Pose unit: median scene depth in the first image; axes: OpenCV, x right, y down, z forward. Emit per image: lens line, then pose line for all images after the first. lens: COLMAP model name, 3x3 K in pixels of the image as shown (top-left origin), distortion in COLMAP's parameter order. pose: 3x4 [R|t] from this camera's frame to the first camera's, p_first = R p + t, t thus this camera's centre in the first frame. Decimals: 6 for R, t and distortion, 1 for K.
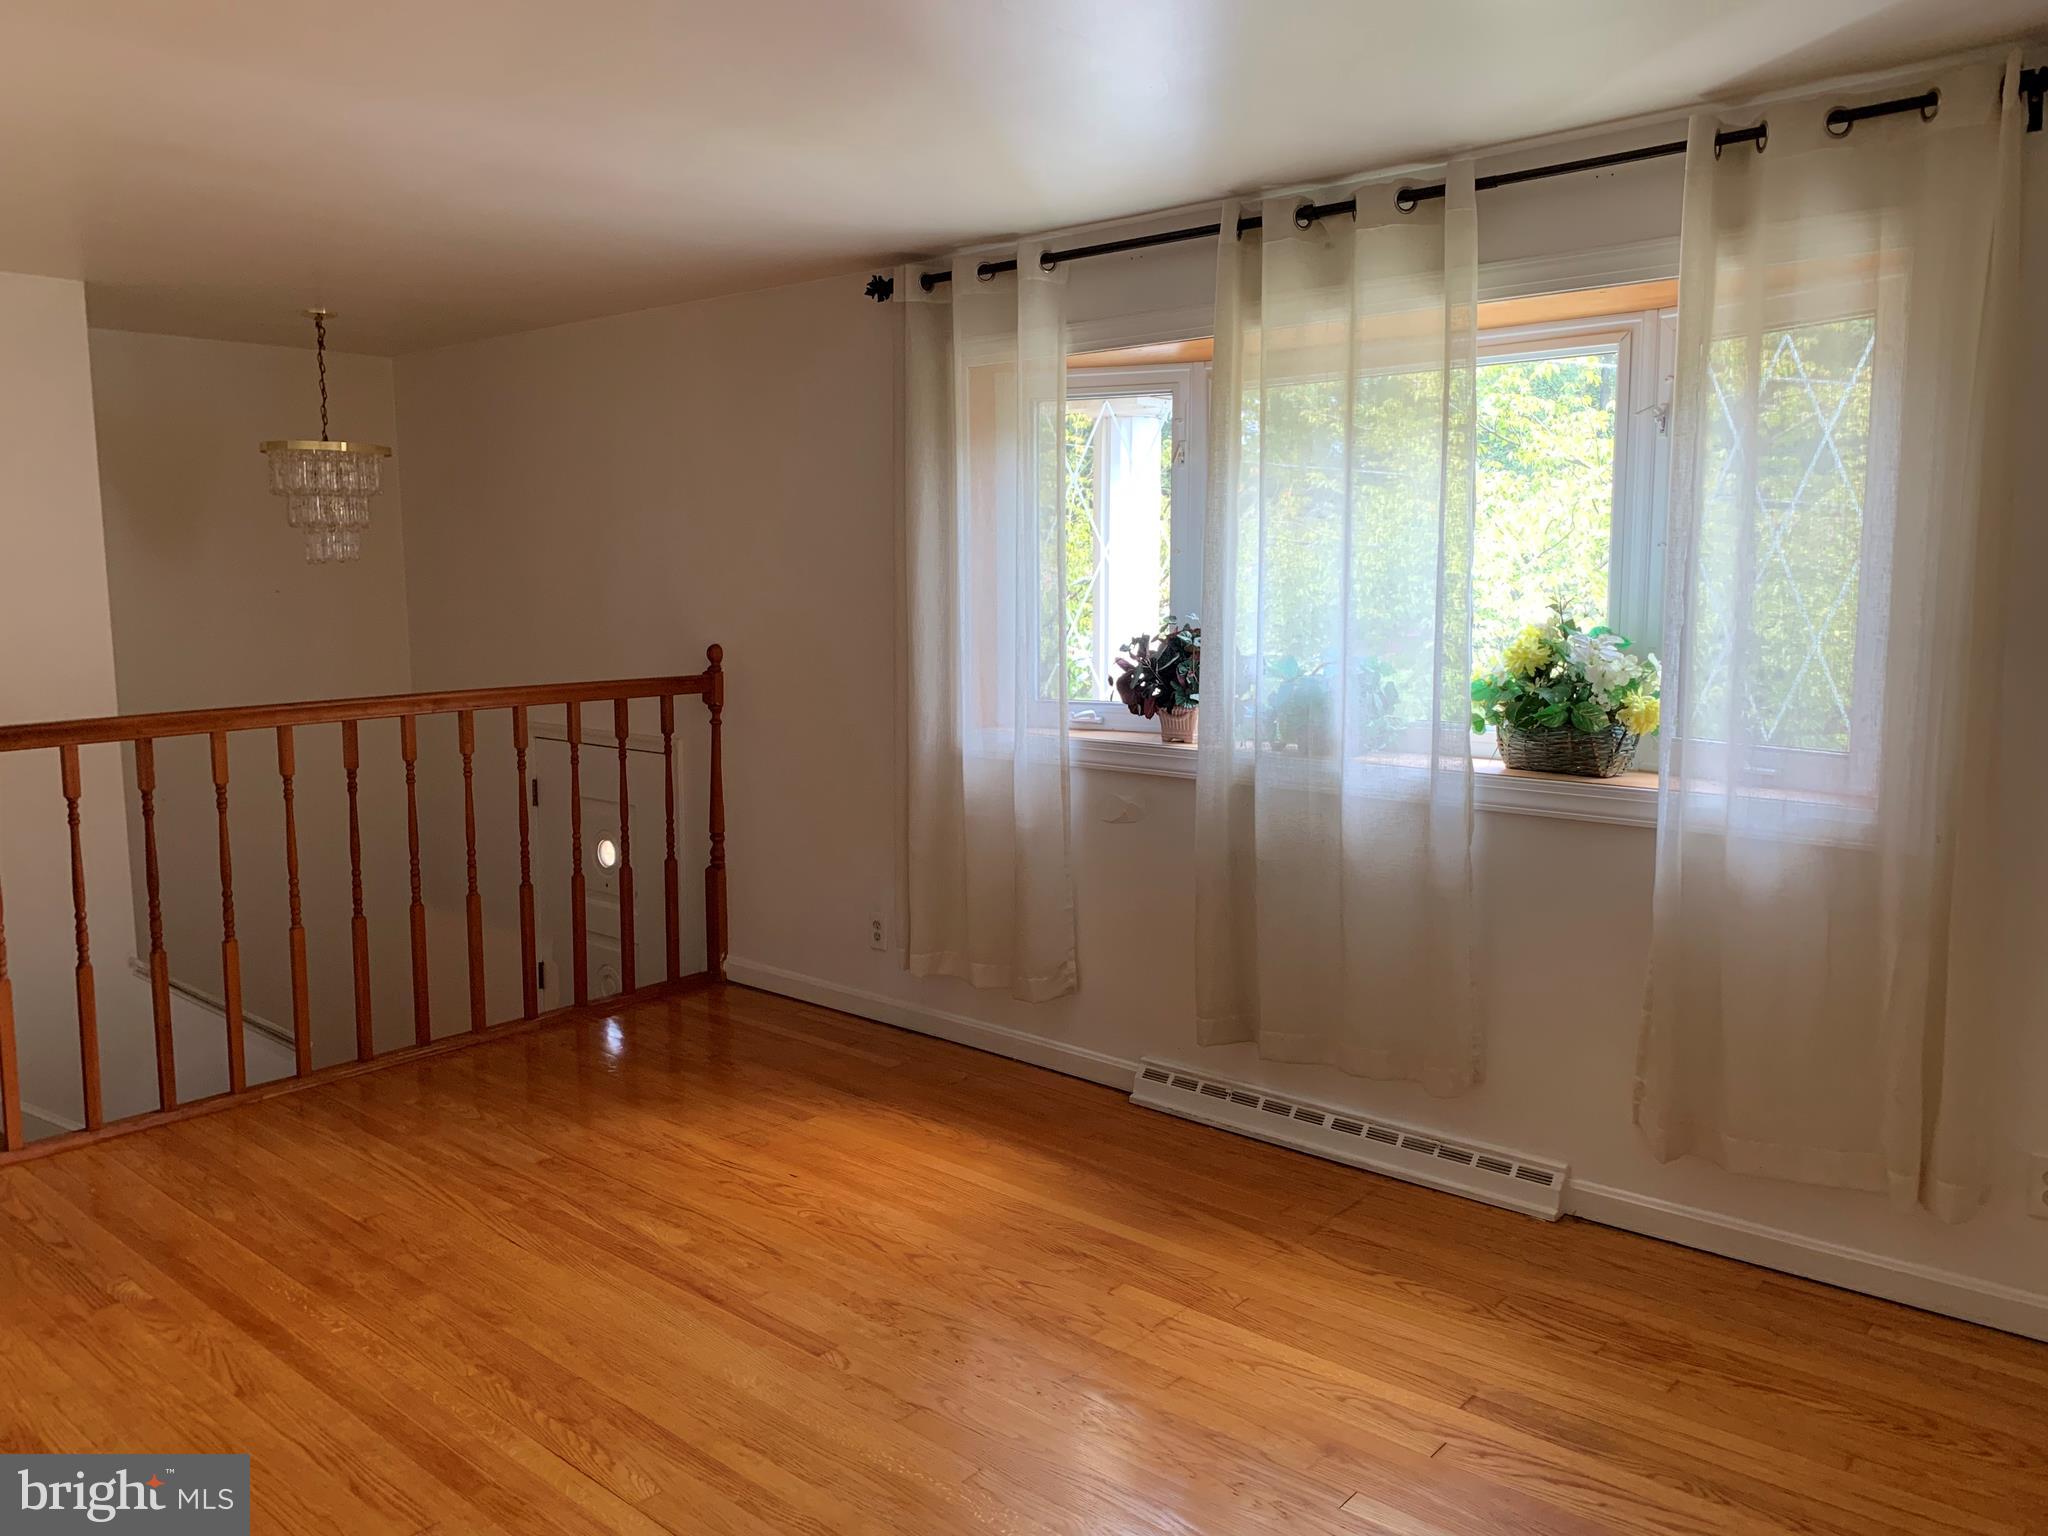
lens RADIAL K [[1559.8, 0, 998.2], [0, 1559.8, 738.4], [0, 0, 1]] dist [0.067290, -0.064112]
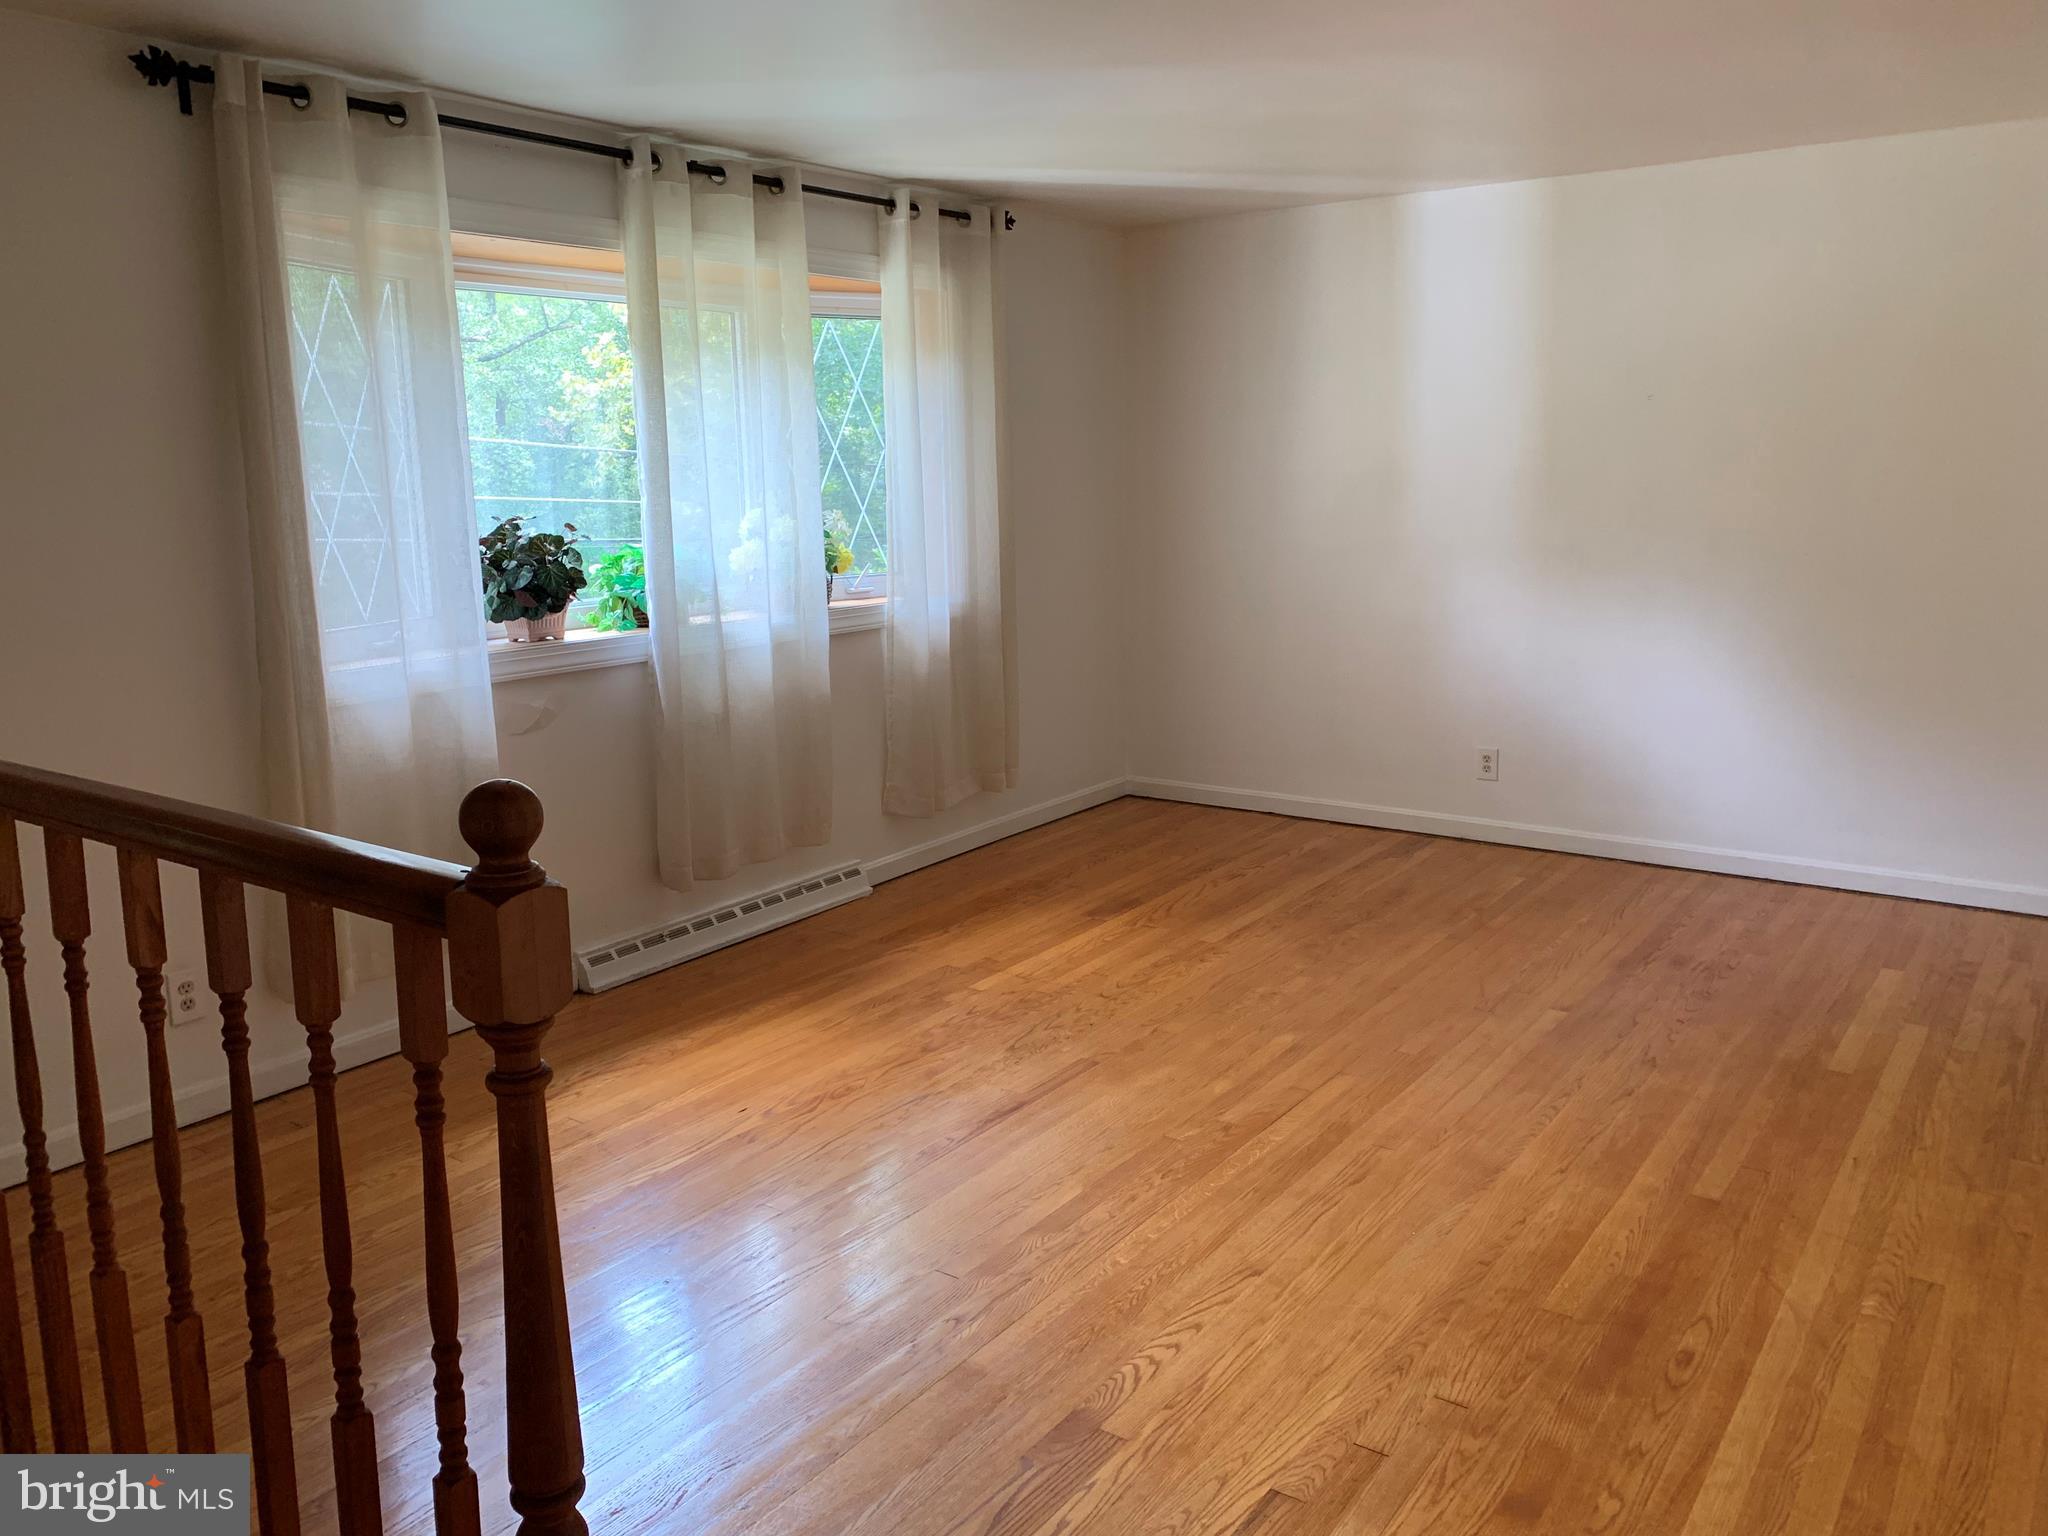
lens RADIAL K [[1564.4, 0, 1007.8], [0, 1564.4, 754.9], [0, 0, 1]] dist [0.047477, -0.072681]
pose [[-0.111635, -0.176760, 0.977903, -1.021575], [0.130998, 0.972849, 0.190801, -0.089286], [-0.985077, 0.149404, -0.085448, 0.881004]]
